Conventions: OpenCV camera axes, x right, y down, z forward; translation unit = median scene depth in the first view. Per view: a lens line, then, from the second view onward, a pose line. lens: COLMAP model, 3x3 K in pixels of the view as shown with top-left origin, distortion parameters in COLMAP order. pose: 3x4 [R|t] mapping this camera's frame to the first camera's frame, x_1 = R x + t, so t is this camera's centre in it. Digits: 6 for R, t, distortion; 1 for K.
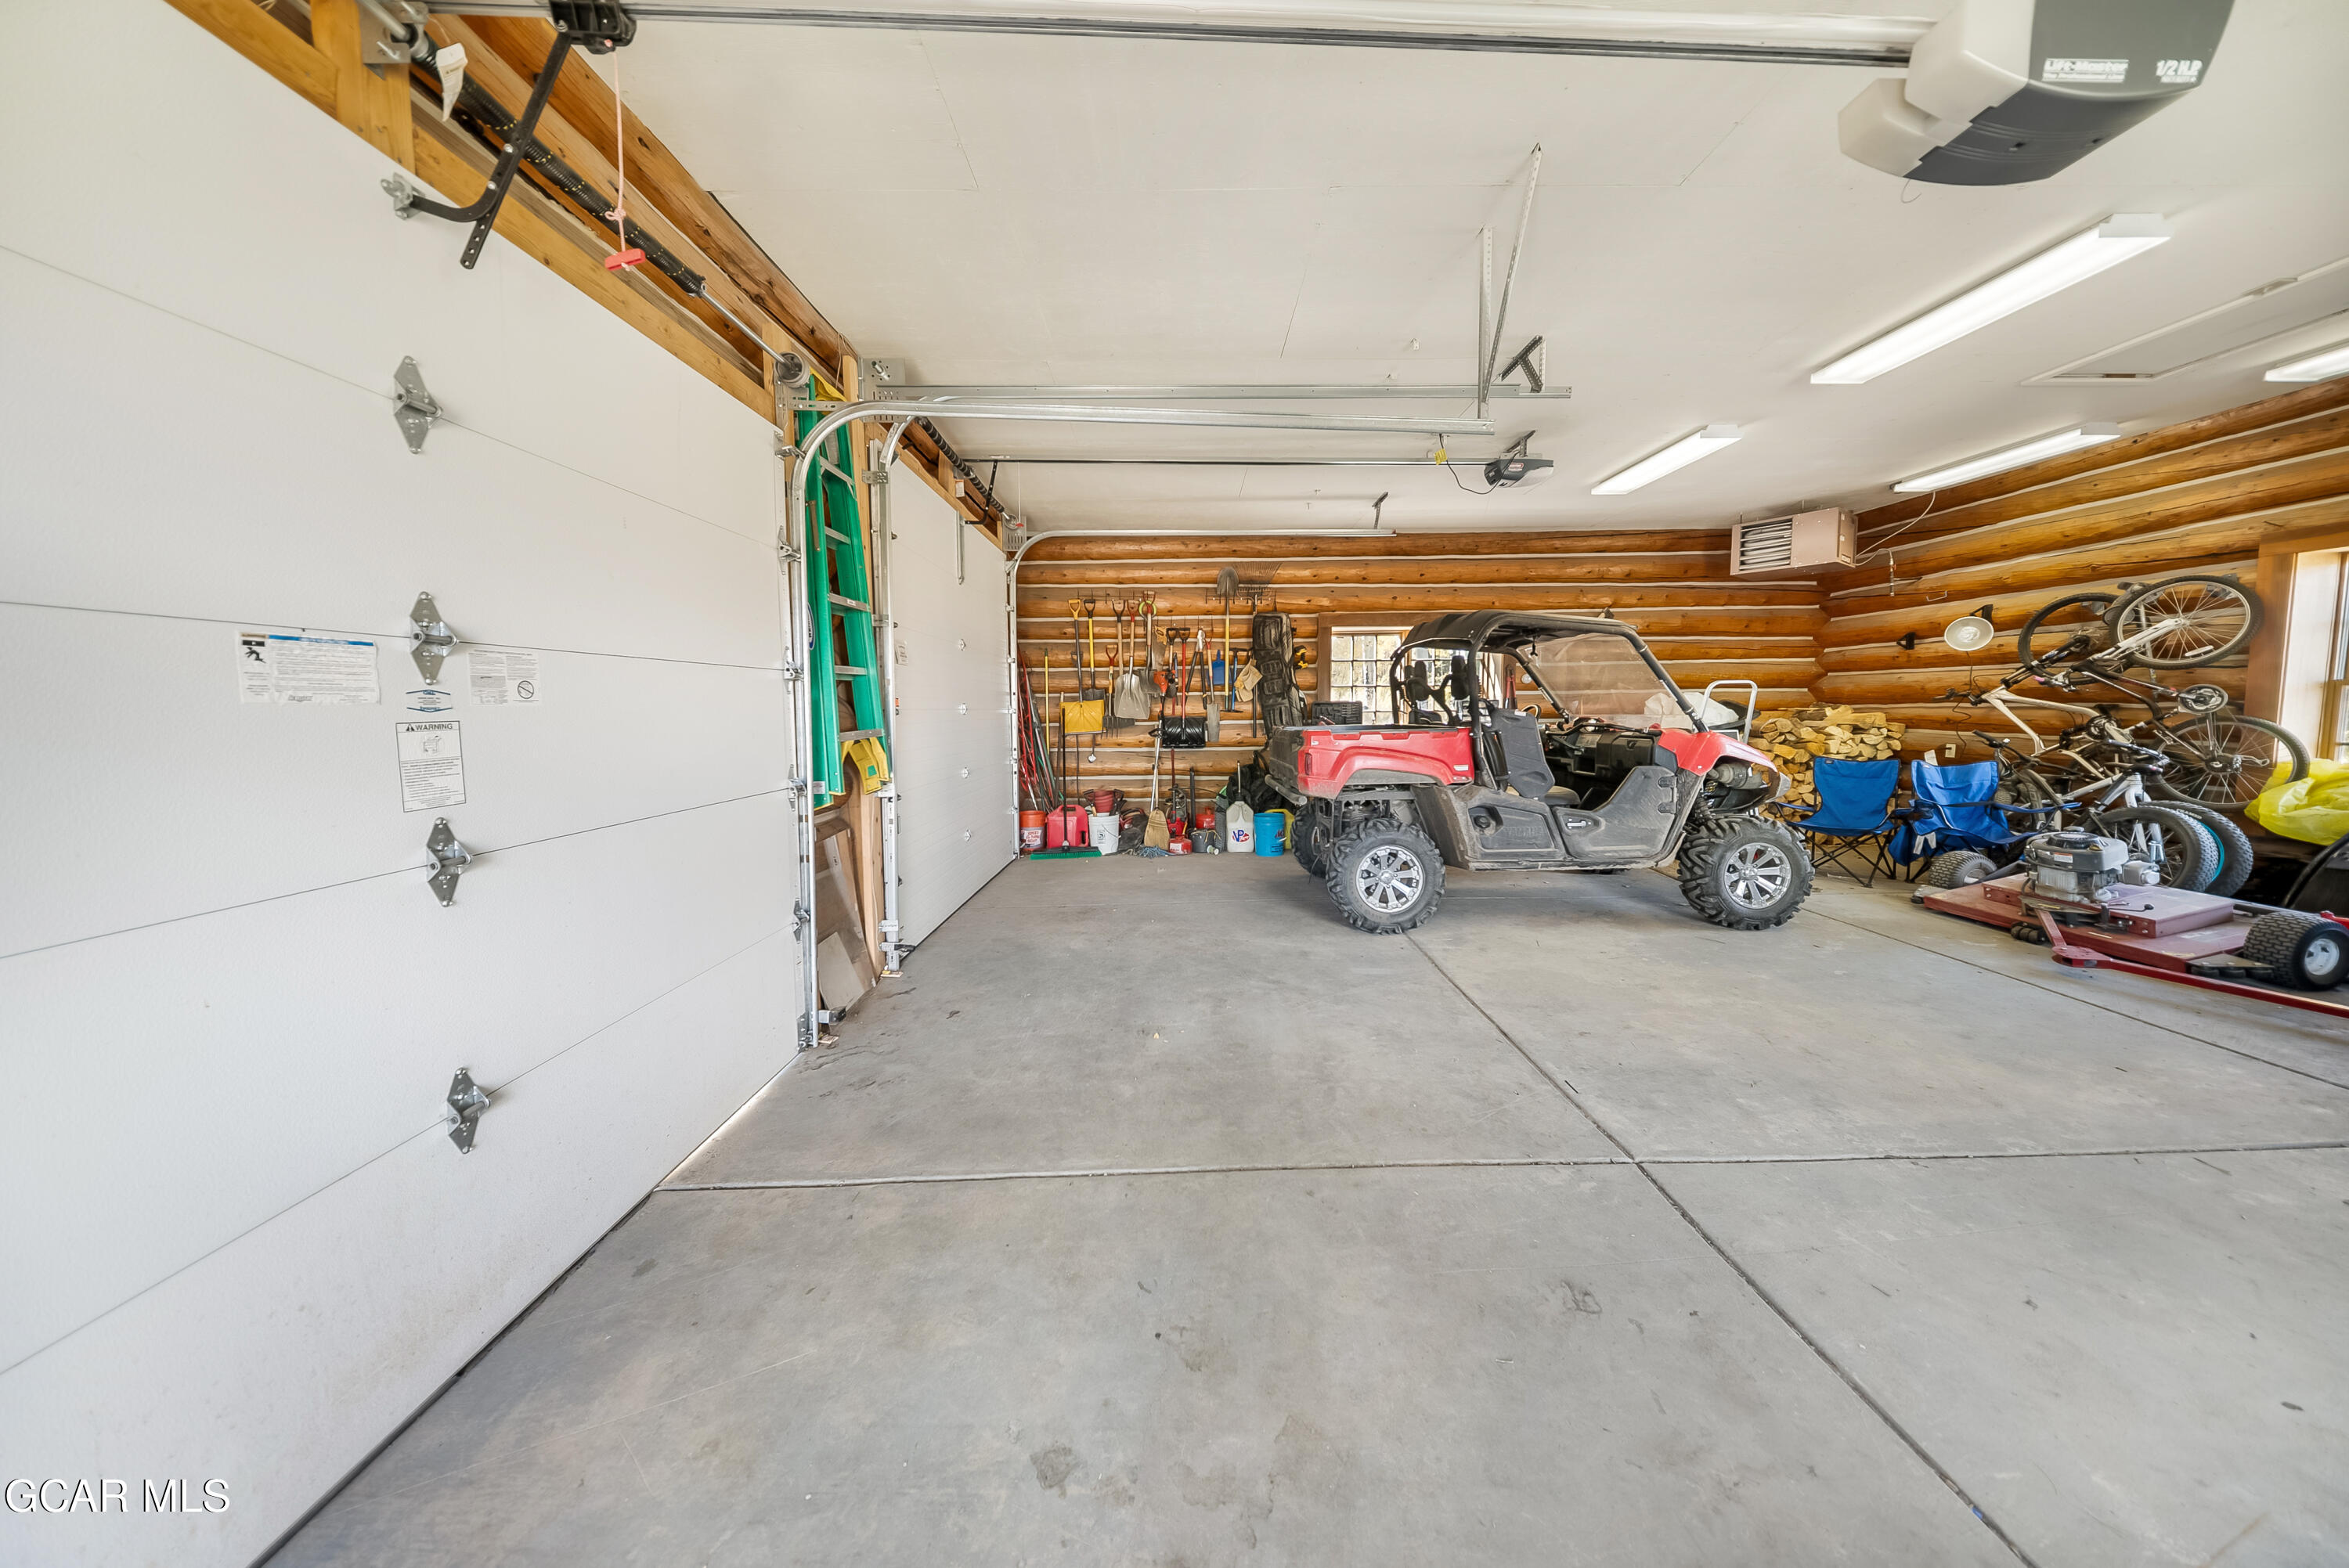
lens RADIAL K [[690.8, 0, 1180.2], [0, 690.8, 792.5], [0, 0, 1]] dist [0.006974, -0.003562]
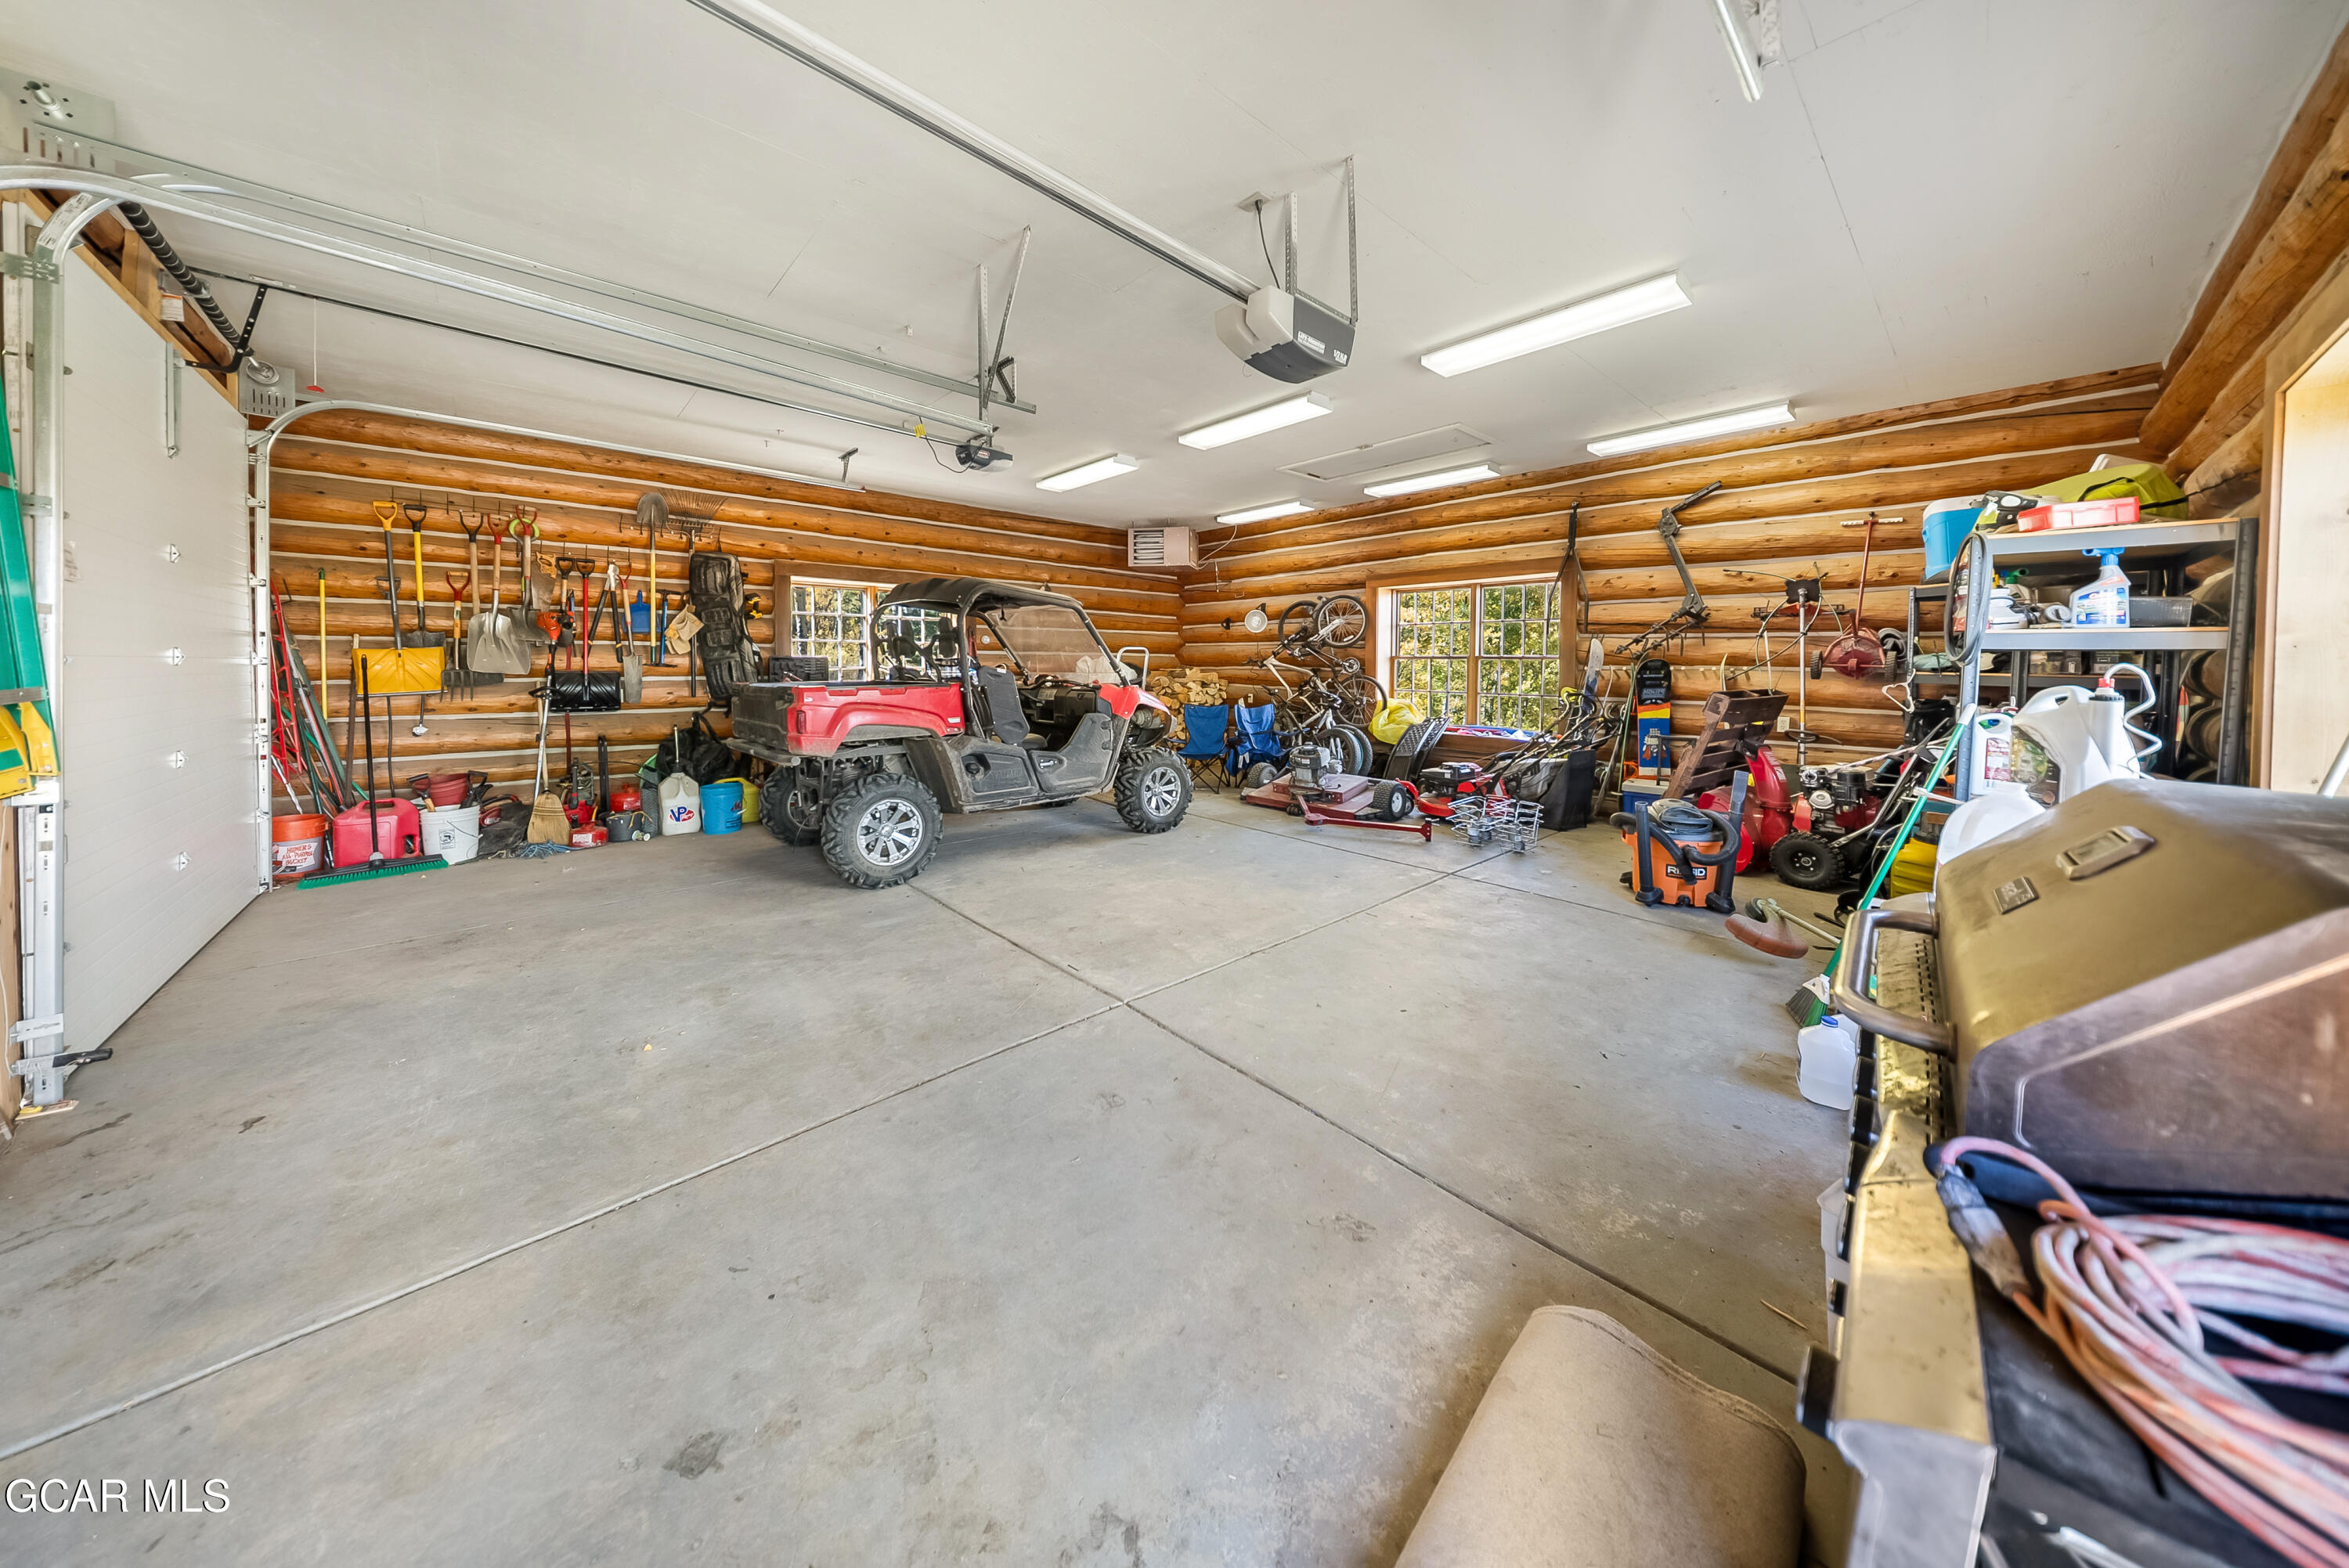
lens RADIAL K [[725.7, 0, 1115.1], [0, 725.7, 752.6], [0, 0, 1]] dist [0.012189, -0.007389]
pose [[0.784486, -0.060844, 0.617154, -0.096326], [0.061926, 0.997887, 0.019663, 0.008313], [-0.617046, 0.022792, 0.786597, -0.053579]]
